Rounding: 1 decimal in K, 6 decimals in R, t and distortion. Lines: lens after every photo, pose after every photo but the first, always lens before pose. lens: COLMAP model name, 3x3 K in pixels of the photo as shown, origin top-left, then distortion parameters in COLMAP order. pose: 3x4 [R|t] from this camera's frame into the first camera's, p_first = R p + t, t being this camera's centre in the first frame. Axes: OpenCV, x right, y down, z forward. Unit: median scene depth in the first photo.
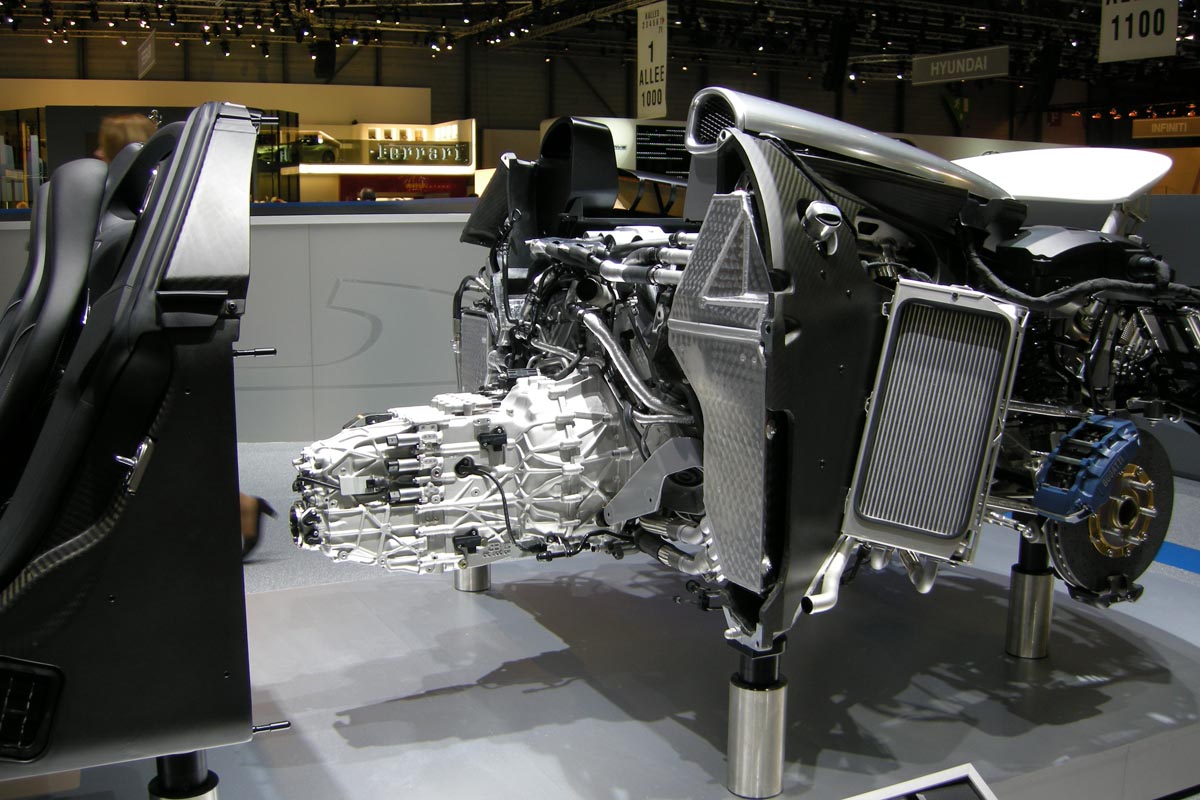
lens RADIAL K [[1252.2, 0, 599.7], [0, 1252.2, 441.2], [0, 0, 1]] dist [-0.134329, -0.003932]
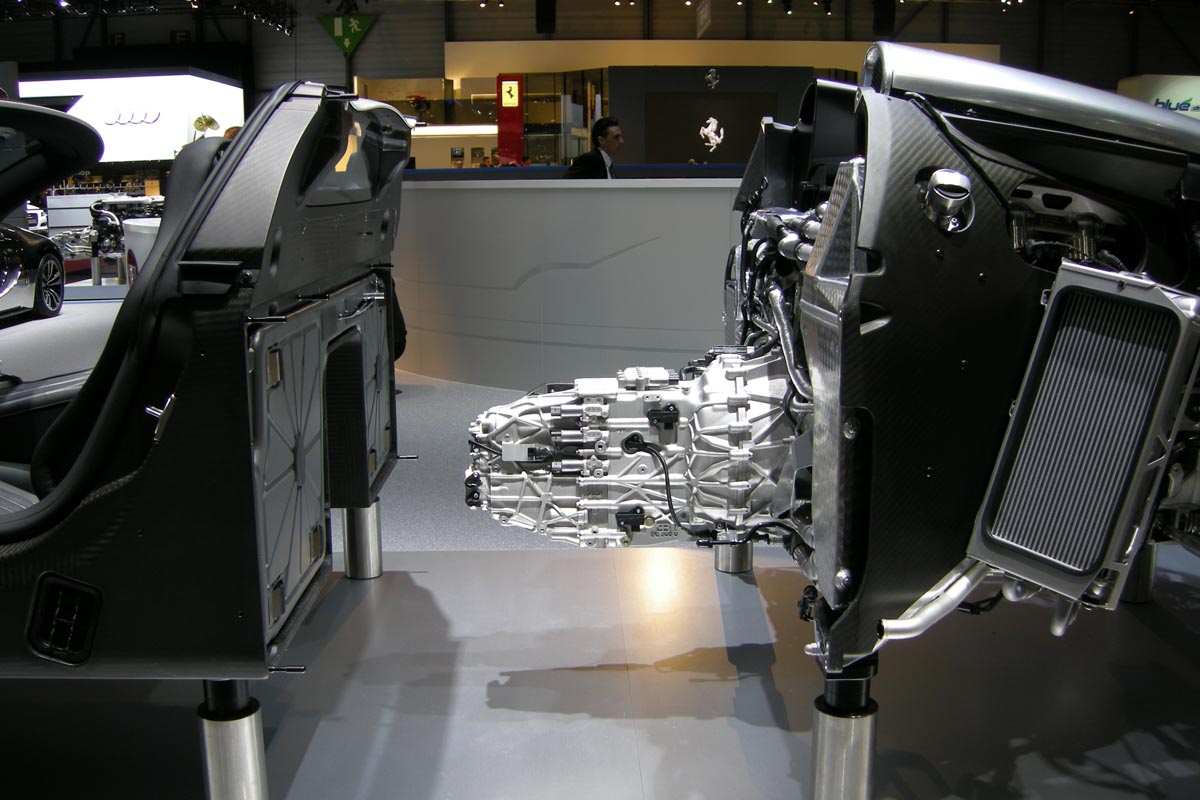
lens RADIAL K [[1279.5, 0, 598.5], [0, 1279.5, 454.1], [0, 0, 1]] dist [-0.148822, 0.035993]
pose [[0.901081, 0.084698, -0.425298, 0.296497], [-0.068978, 0.996249, 0.052257, -0.021355], [0.428129, -0.017751, 0.903543, 0.085555]]
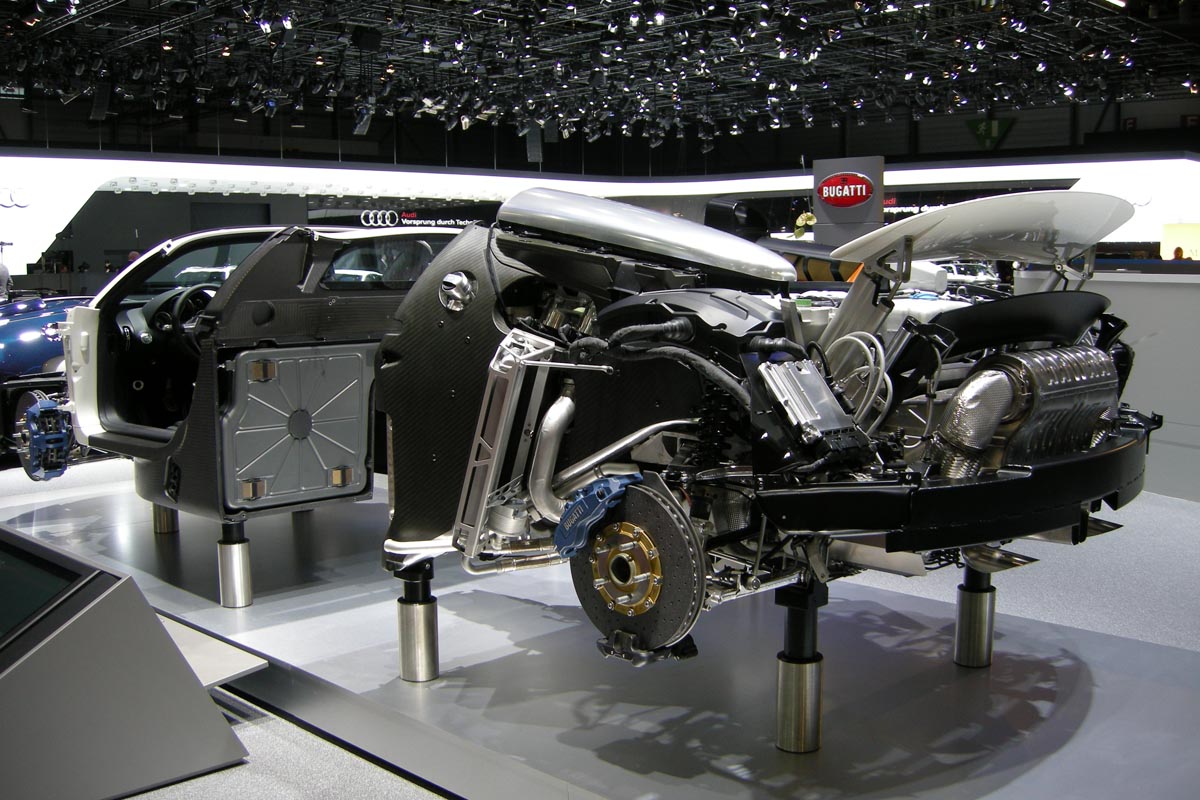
lens RADIAL K [[1279.5, 0, 598.5], [0, 1279.5, 454.1], [0, 0, 1]] dist [-0.148822, 0.035993]
pose [[0.315850, 0.137608, -0.938777, 1.345326], [-0.165735, 0.982217, 0.088214, -0.117164], [0.934222, 0.127726, 0.333040, 0.598156]]
